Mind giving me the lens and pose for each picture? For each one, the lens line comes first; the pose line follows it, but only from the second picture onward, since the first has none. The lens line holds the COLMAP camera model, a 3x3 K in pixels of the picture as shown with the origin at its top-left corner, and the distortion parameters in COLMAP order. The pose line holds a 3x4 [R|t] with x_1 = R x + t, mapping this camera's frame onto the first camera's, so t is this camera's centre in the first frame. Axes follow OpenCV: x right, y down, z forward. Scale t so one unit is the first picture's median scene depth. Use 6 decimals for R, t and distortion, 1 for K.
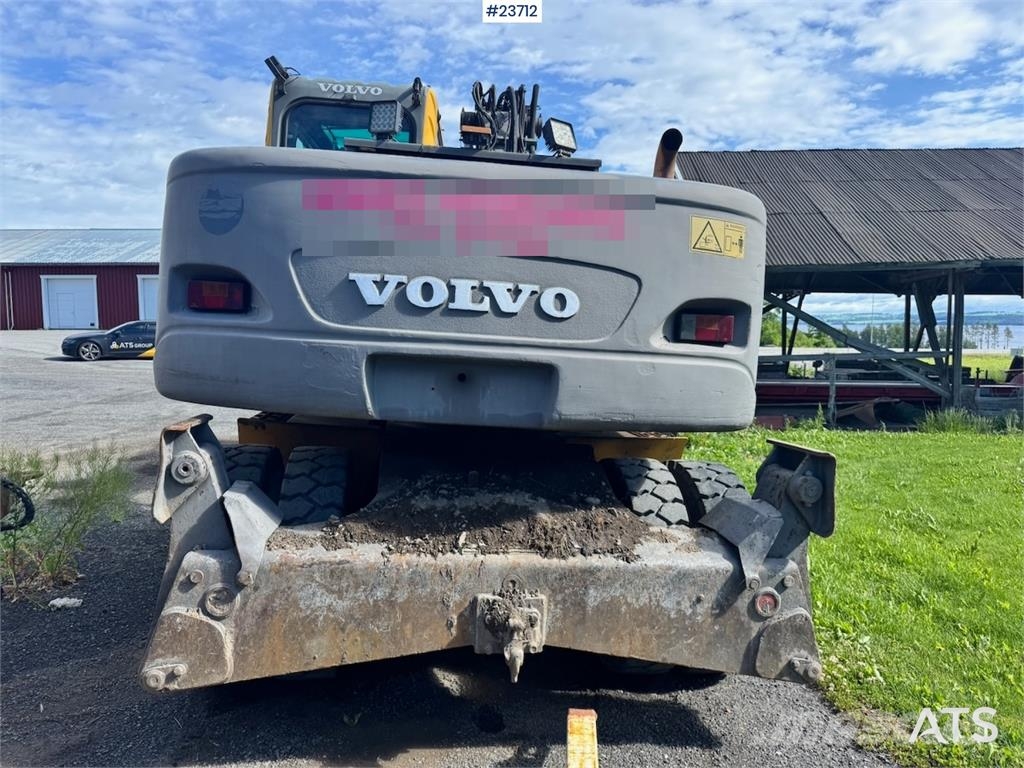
lens RADIAL K [[721.5, 0, 484.9], [0, 721.5, 391.8], [0, 0, 1]] dist [0.071052, -0.086529]
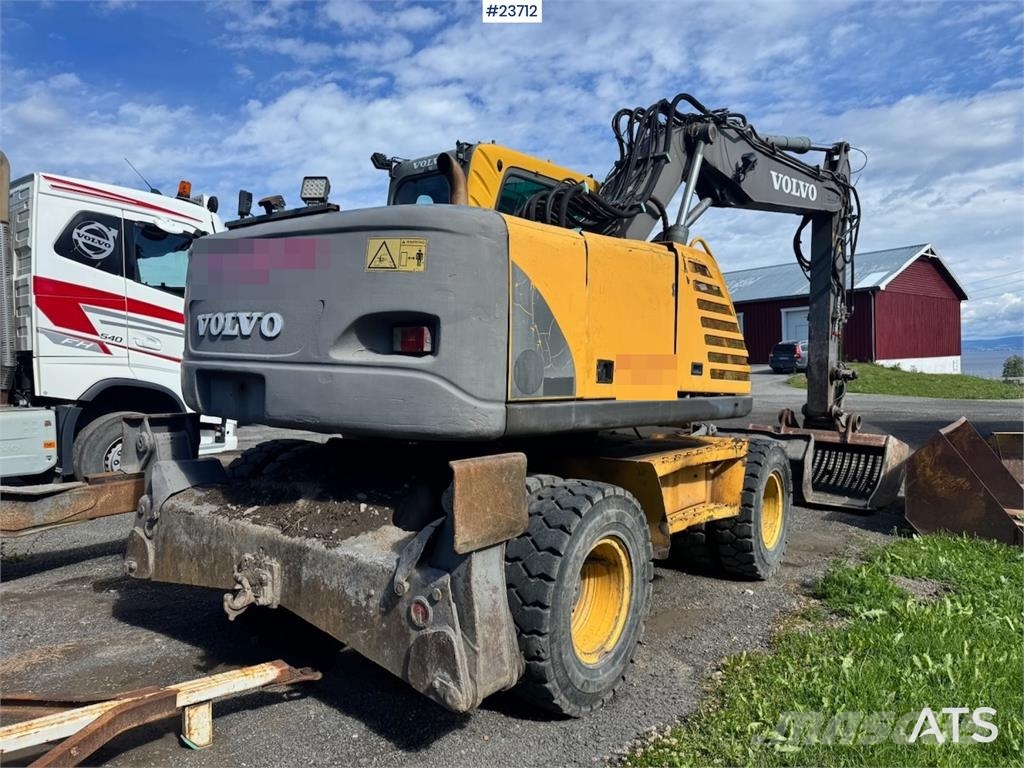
lens RADIAL K [[728.4, 0, 529.5], [0, 728.4, 390.2], [0, 0, 1]] dist [0.026335, -0.031719]
pose [[0.712292, -0.003047, -0.701877, 1.194939], [-0.033443, 0.998707, -0.038275, 0.020170], [0.701086, 0.050735, 0.711269, 0.383424]]
